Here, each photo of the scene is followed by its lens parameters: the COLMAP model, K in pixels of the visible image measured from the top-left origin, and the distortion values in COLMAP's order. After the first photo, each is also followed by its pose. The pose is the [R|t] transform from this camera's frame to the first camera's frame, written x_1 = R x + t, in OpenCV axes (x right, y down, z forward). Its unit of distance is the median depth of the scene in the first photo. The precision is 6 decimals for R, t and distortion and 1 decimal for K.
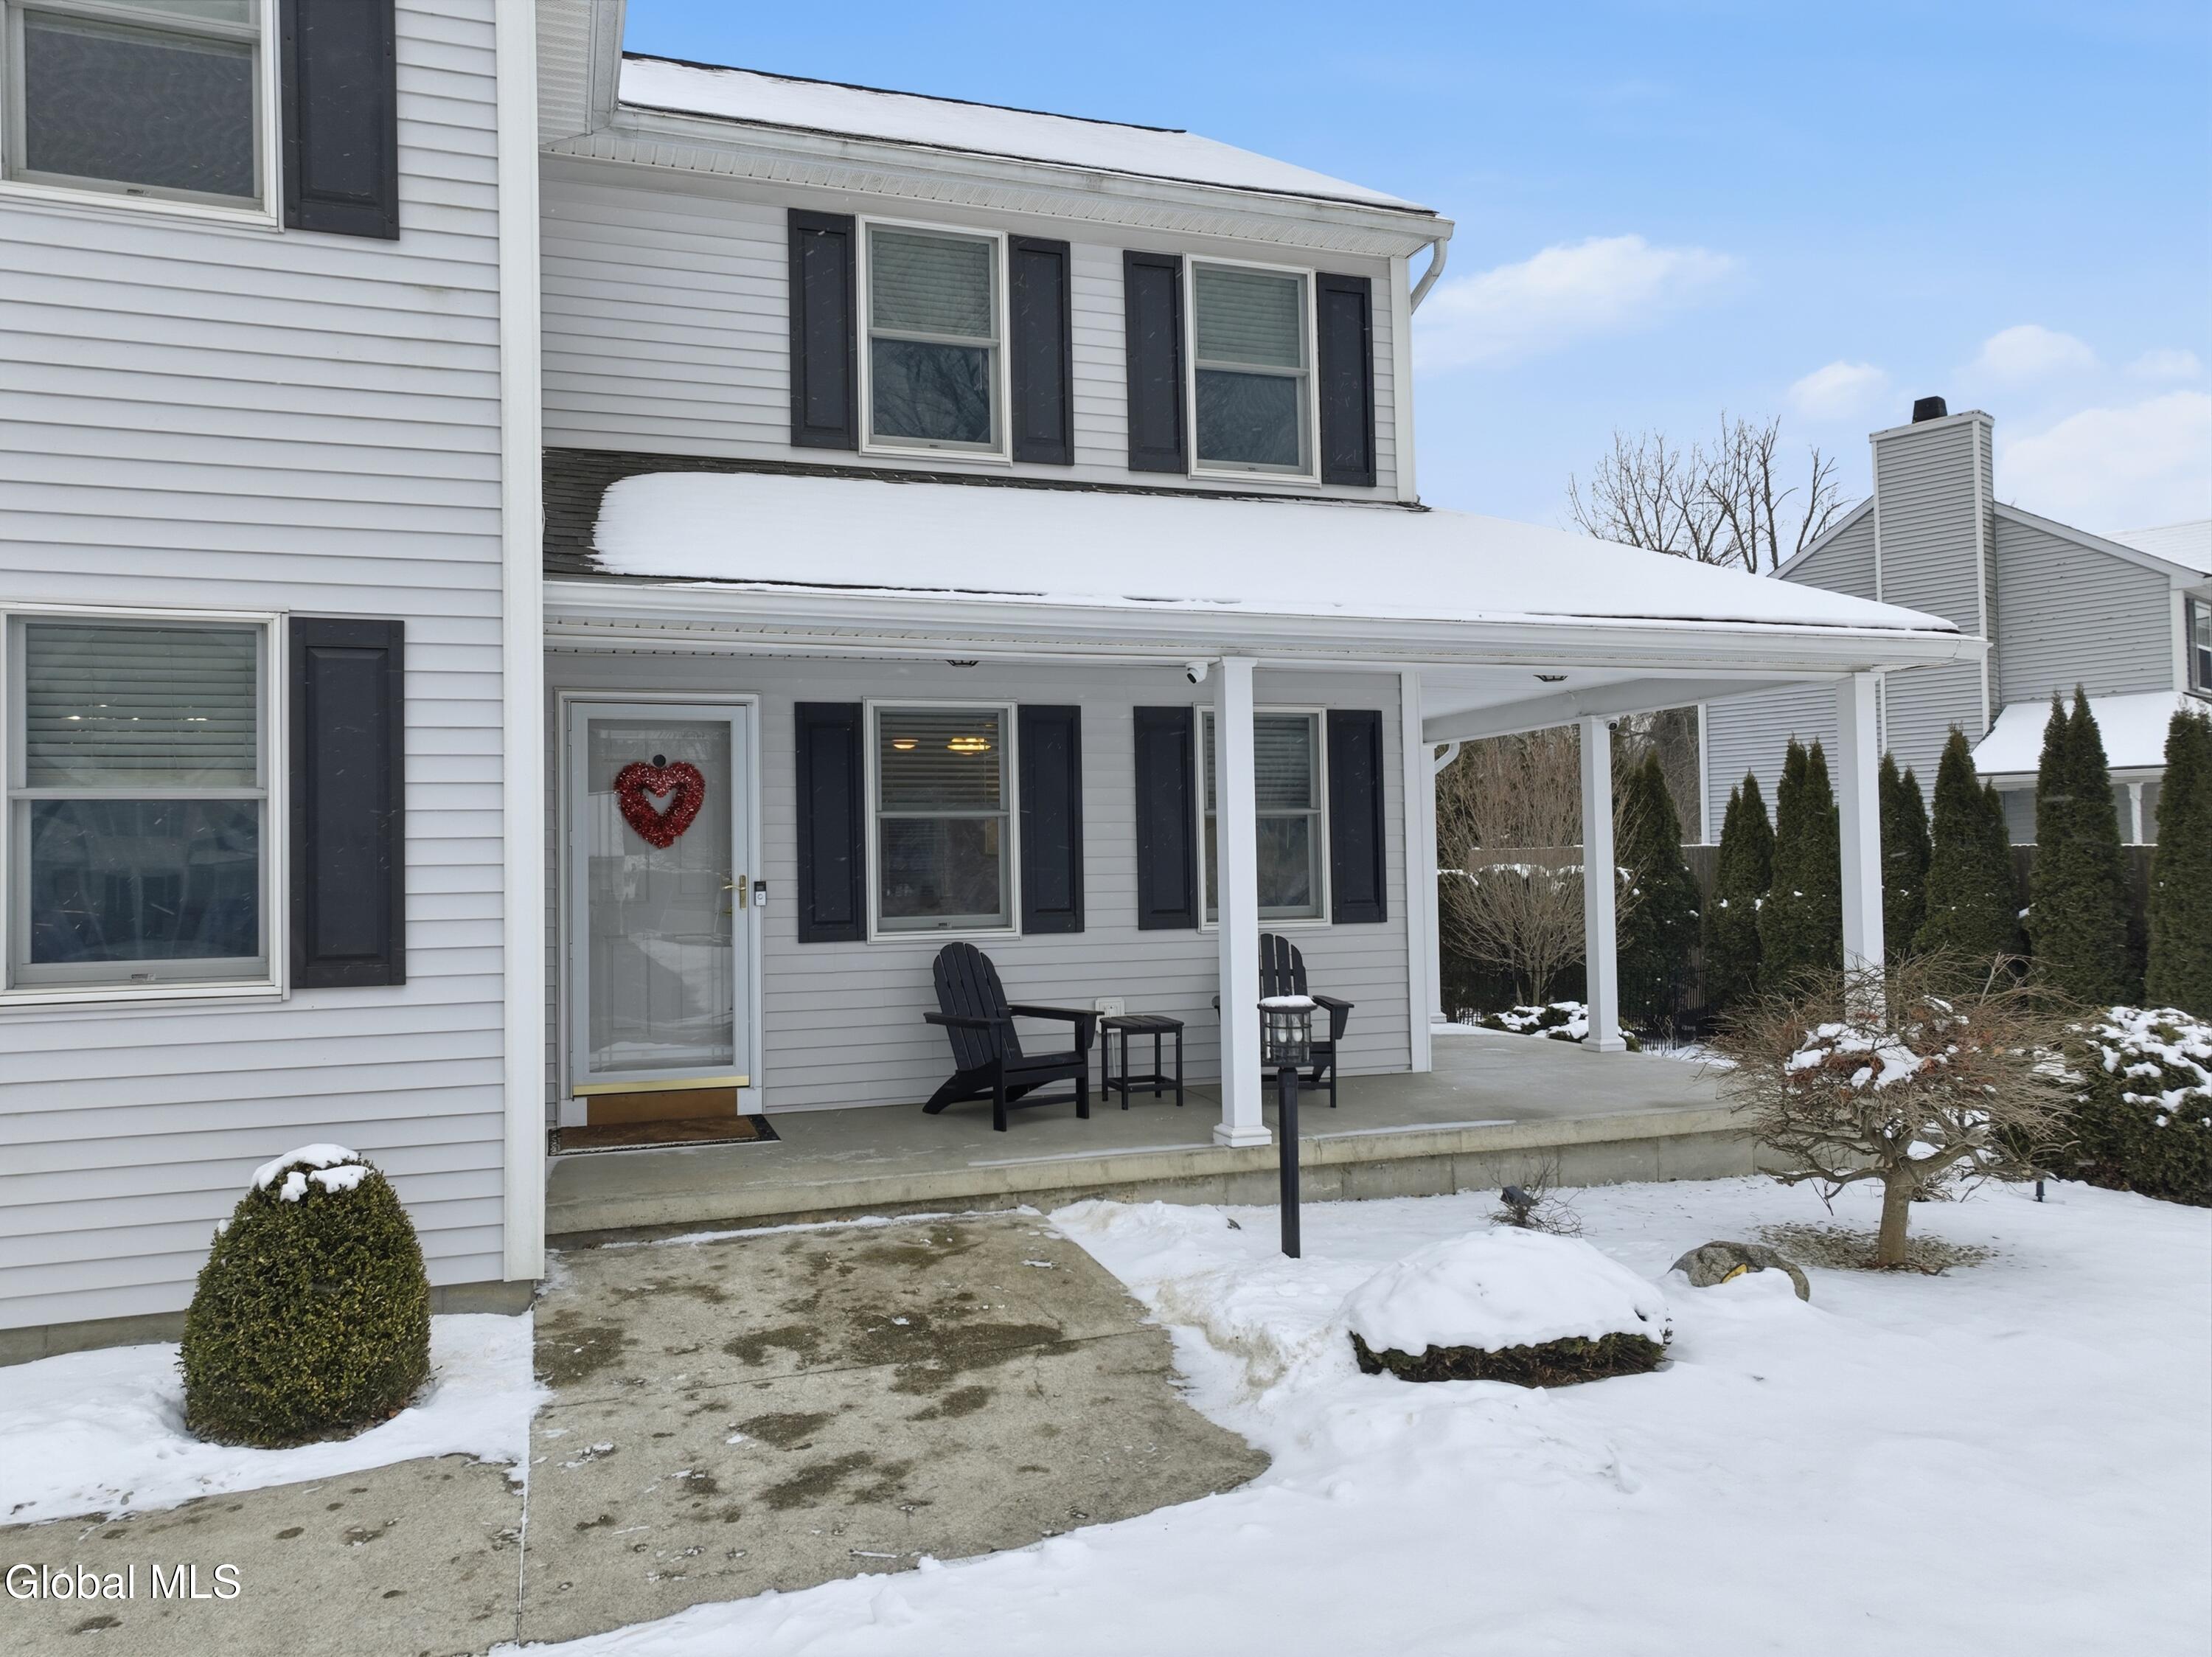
lens RADIAL K [[1557.9, 0, 1094.4], [0, 1557.9, 821.4], [0, 0, 1]] dist [-0.000656, 0.013949]
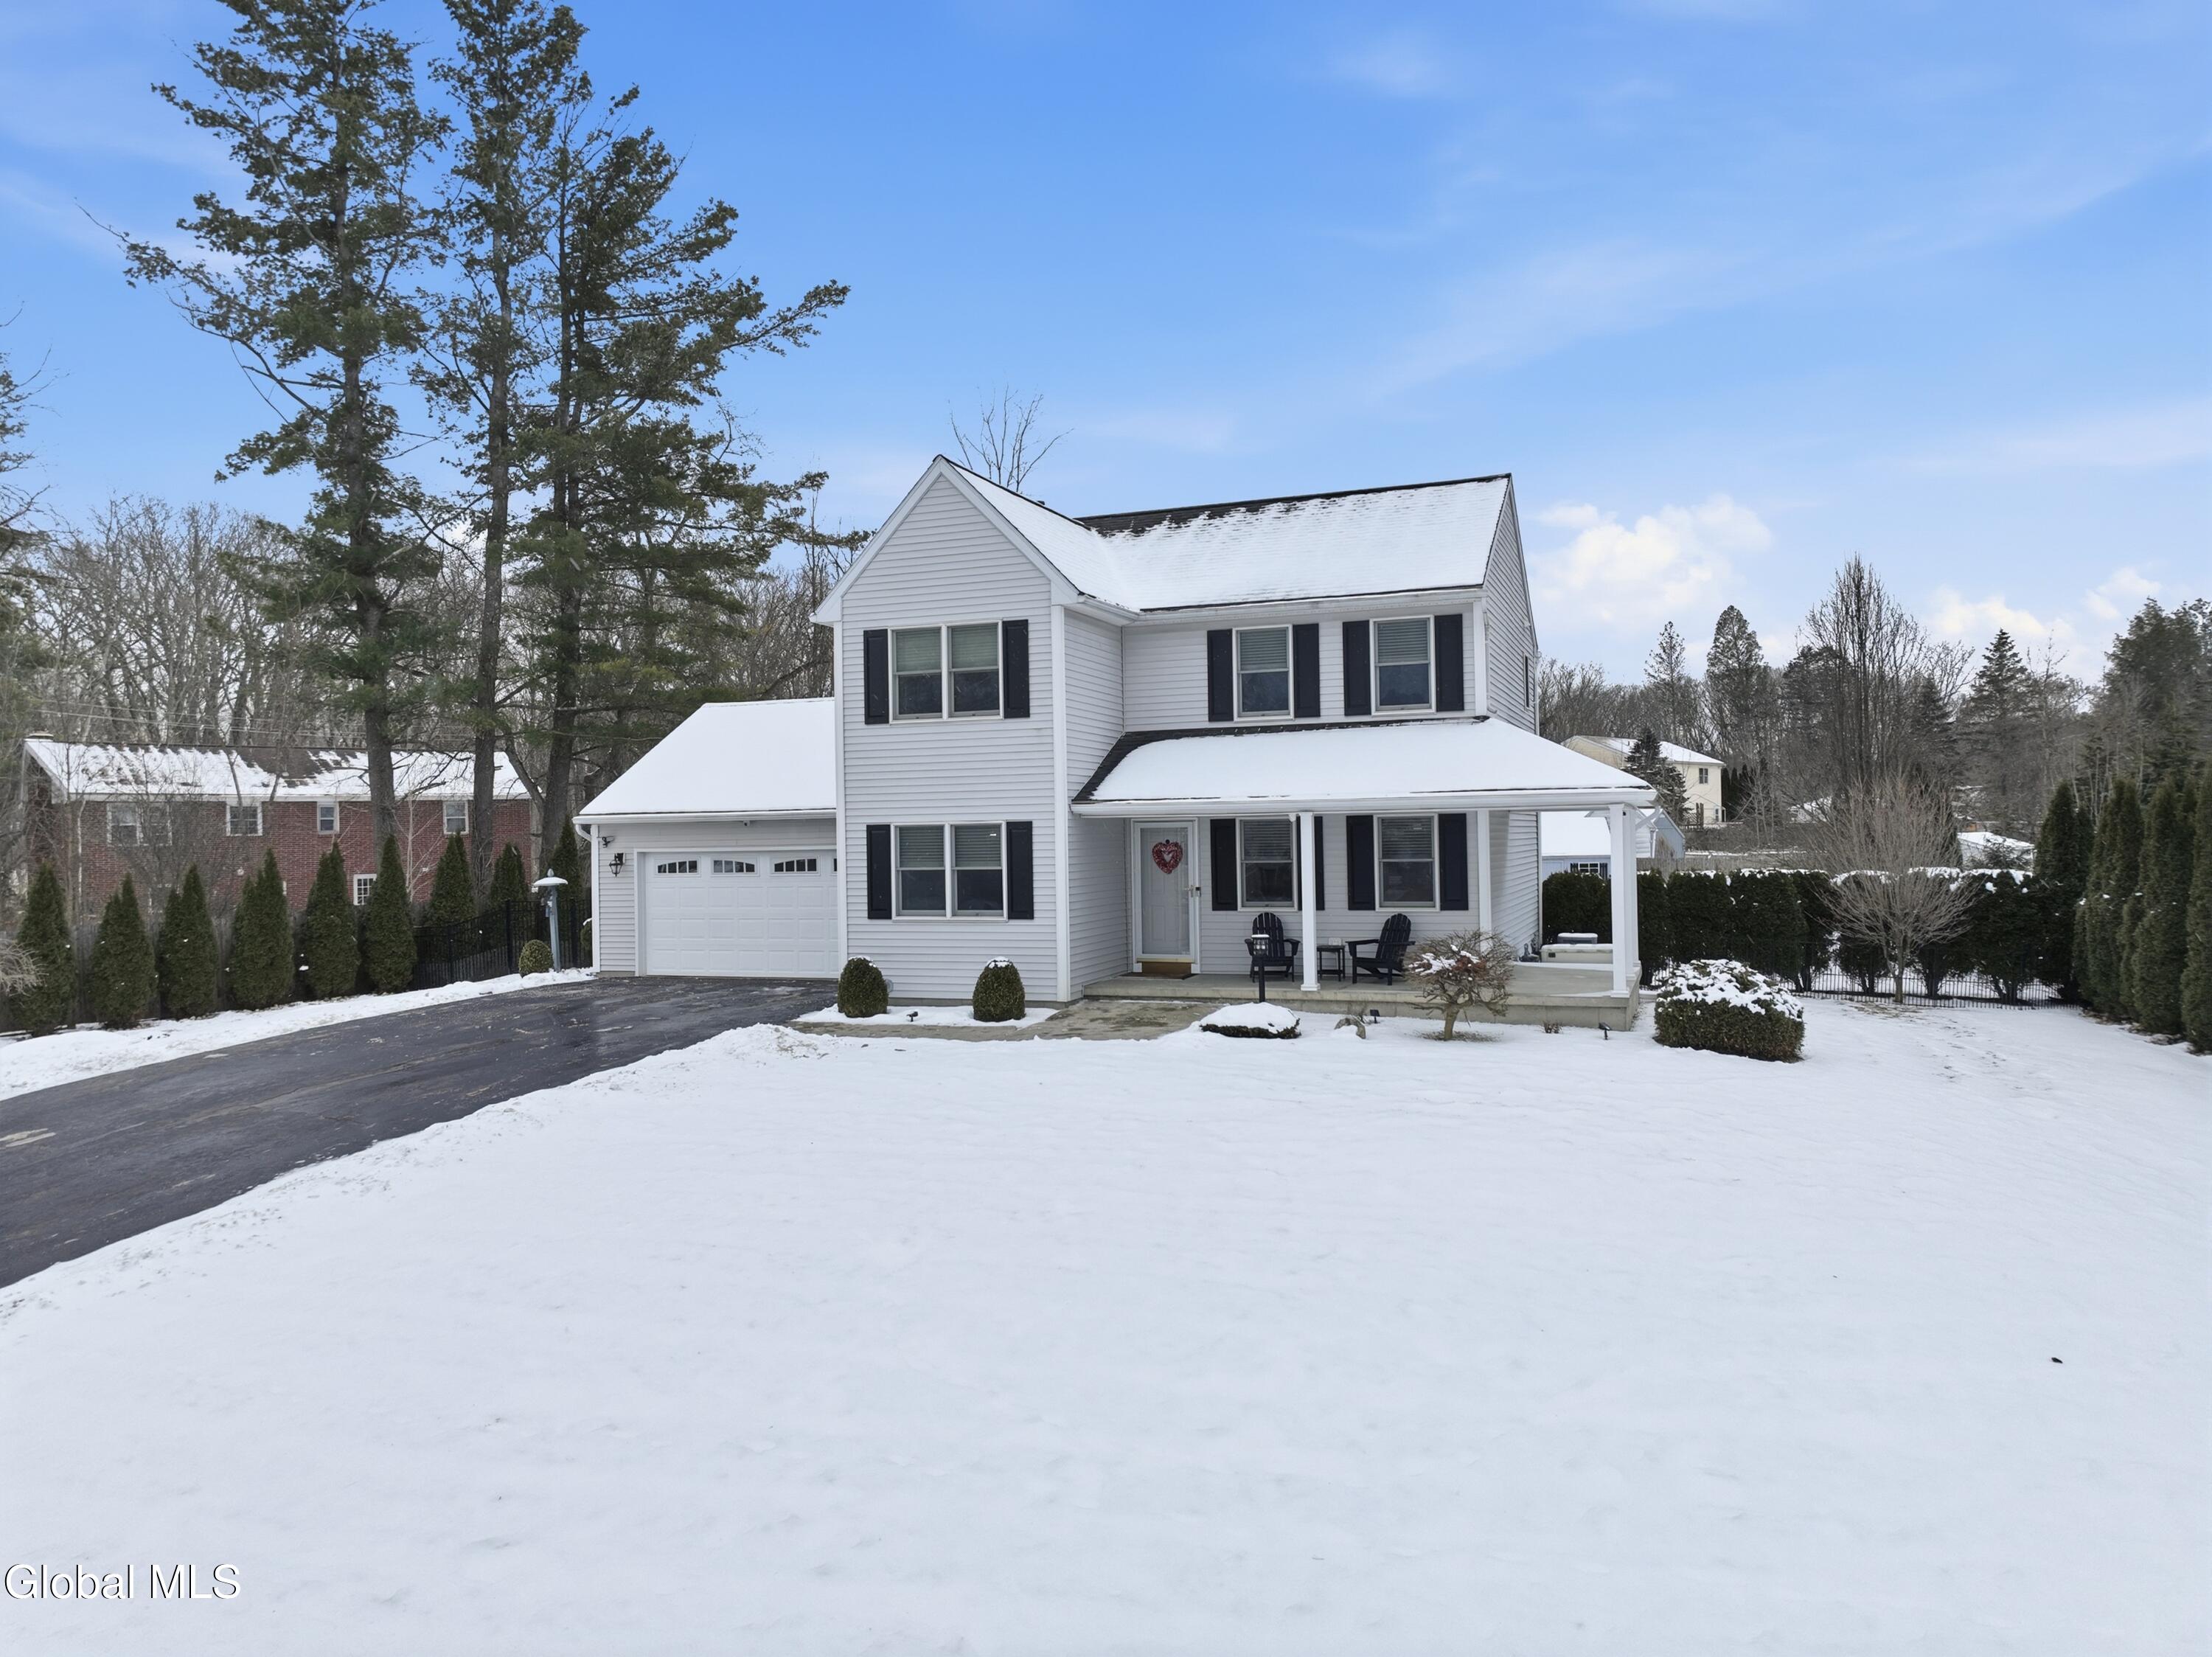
lens RADIAL K [[1557.9, 0, 1094.4], [0, 1557.9, 821.4], [0, 0, 1]] dist [-0.000656, 0.013949]
pose [[0.763224, -0.000866, -0.646134, 1.360137], [0.021882, 0.999460, 0.024508, -0.142094], [0.645764, -0.032844, 0.762830, -1.138325]]
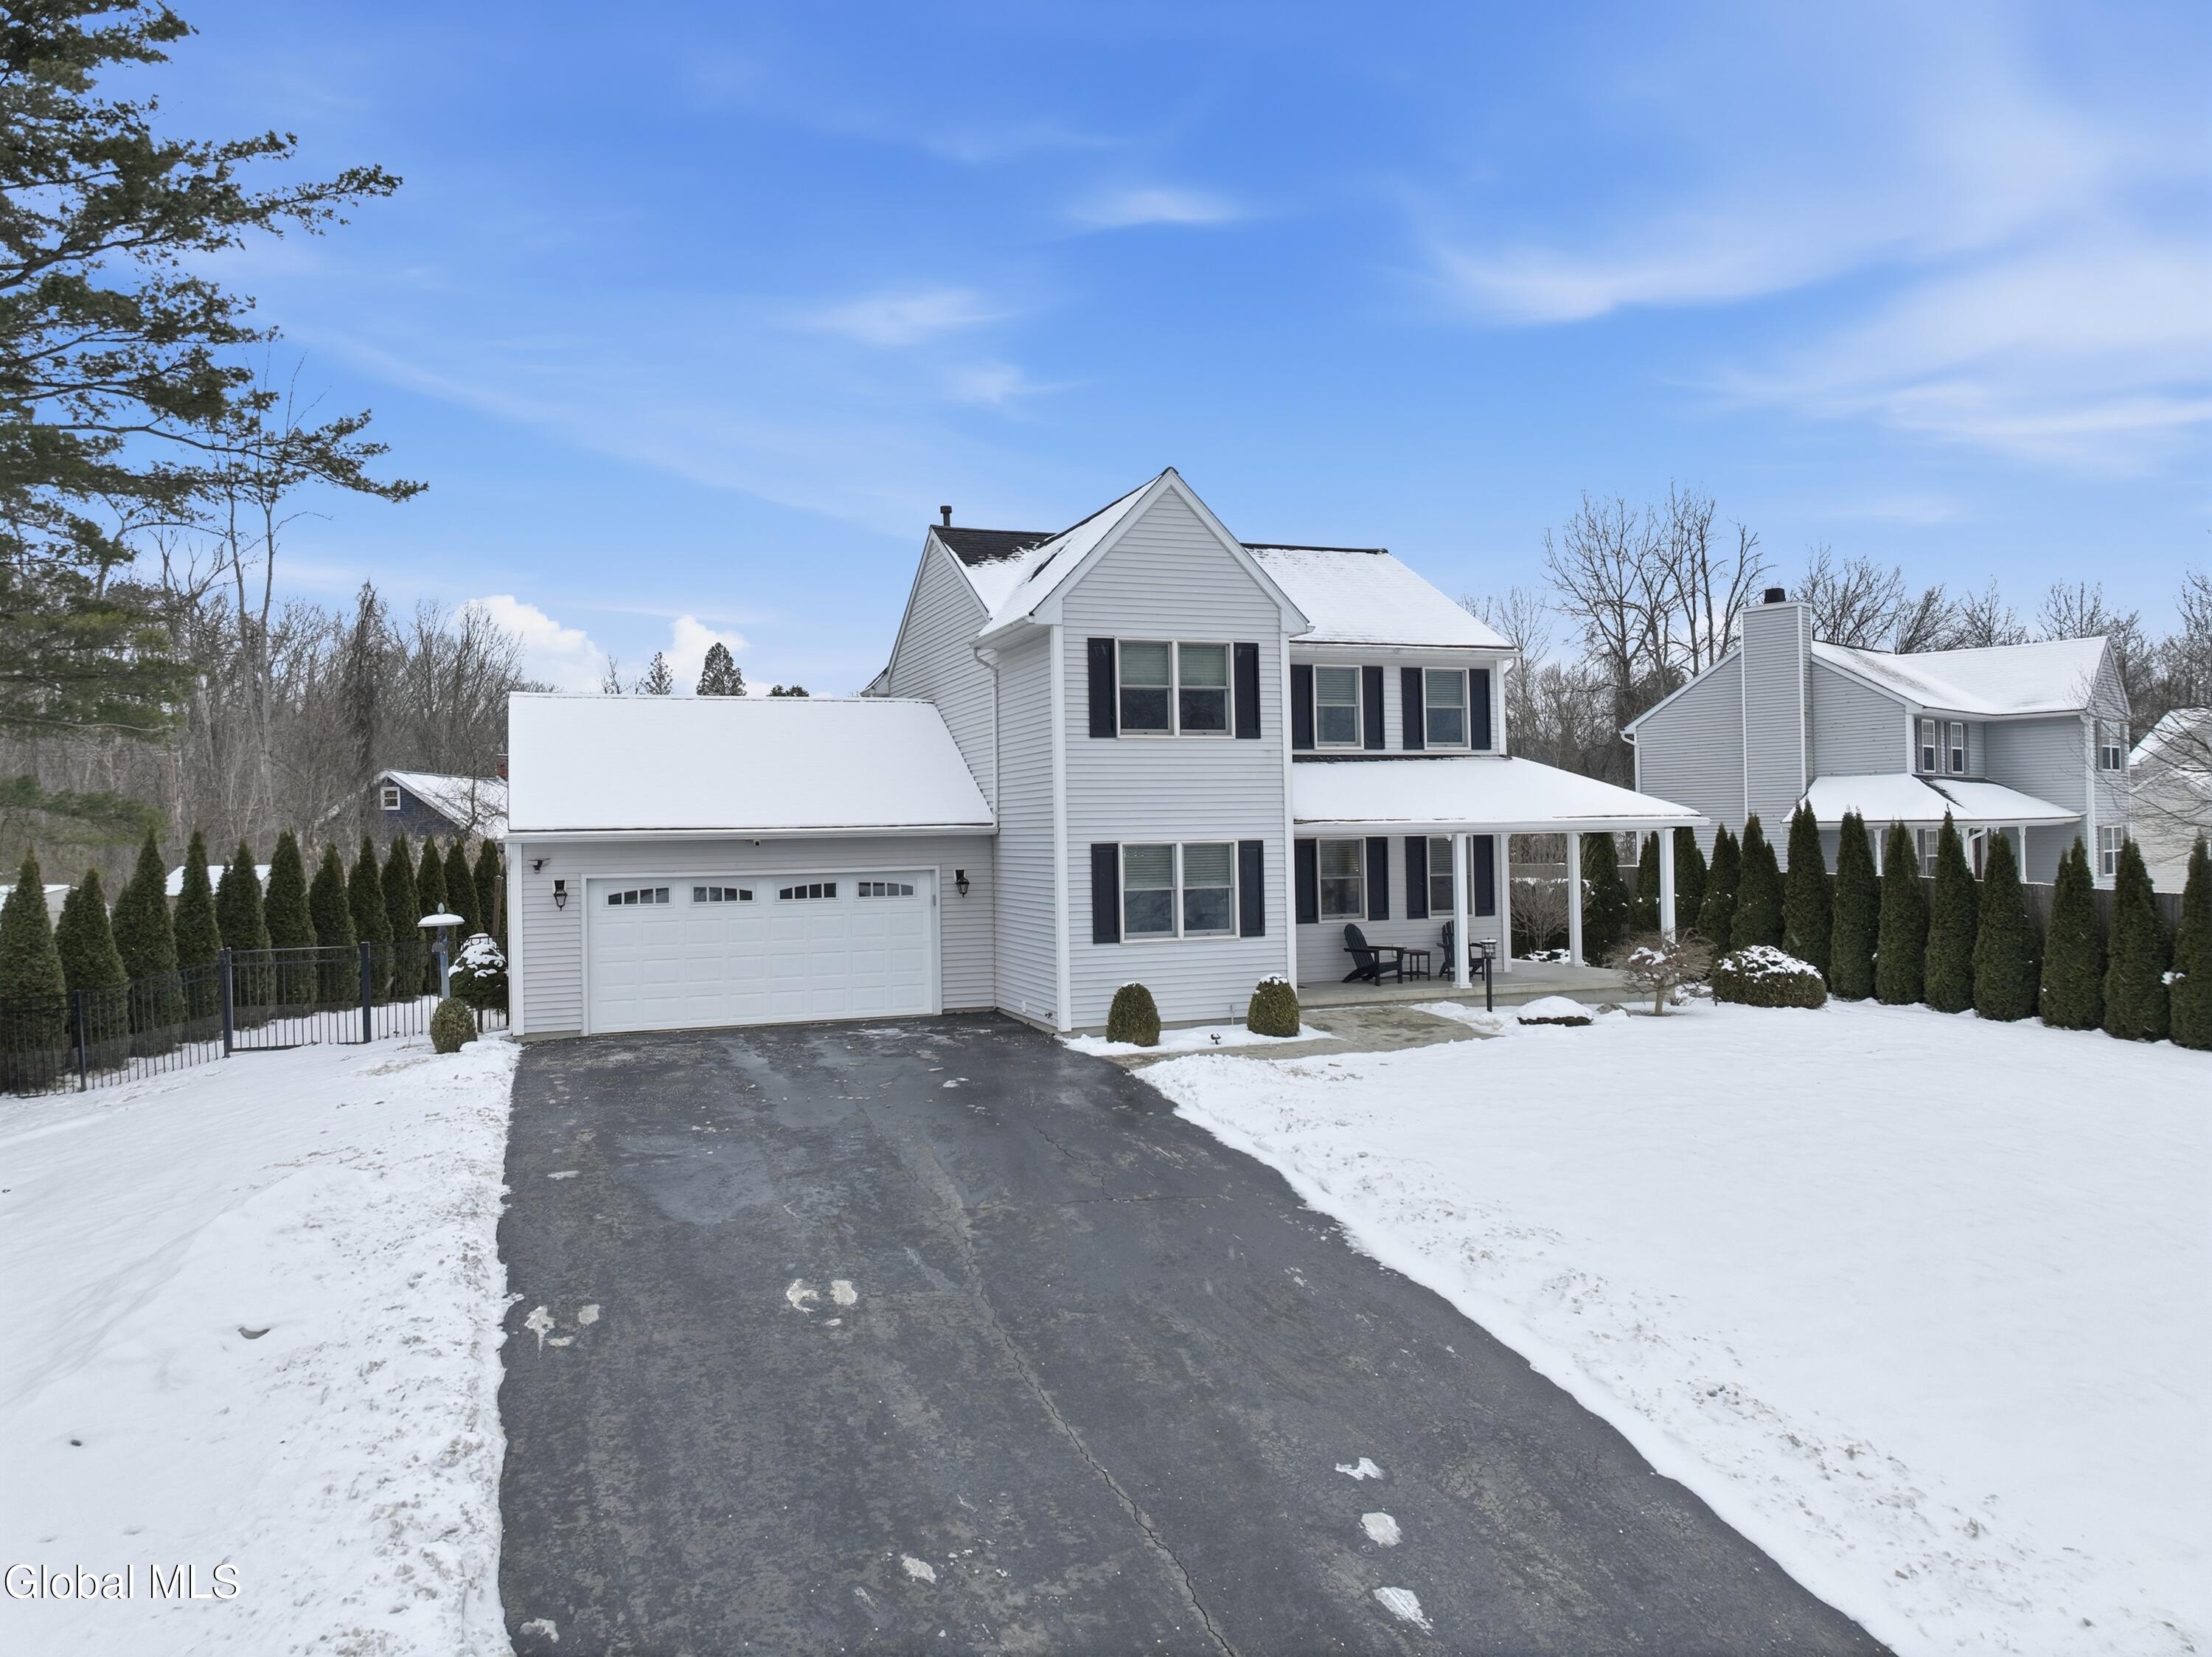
lens RADIAL K [[1557.9, 0, 1094.4], [0, 1557.9, 821.4], [0, 0, 1]] dist [-0.000656, 0.013949]
pose [[0.999824, 0.000288, 0.018749, -0.611281], [-0.000606, 0.999855, 0.017001, -0.157378], [-0.018742, -0.017009, 0.999680, -1.835303]]
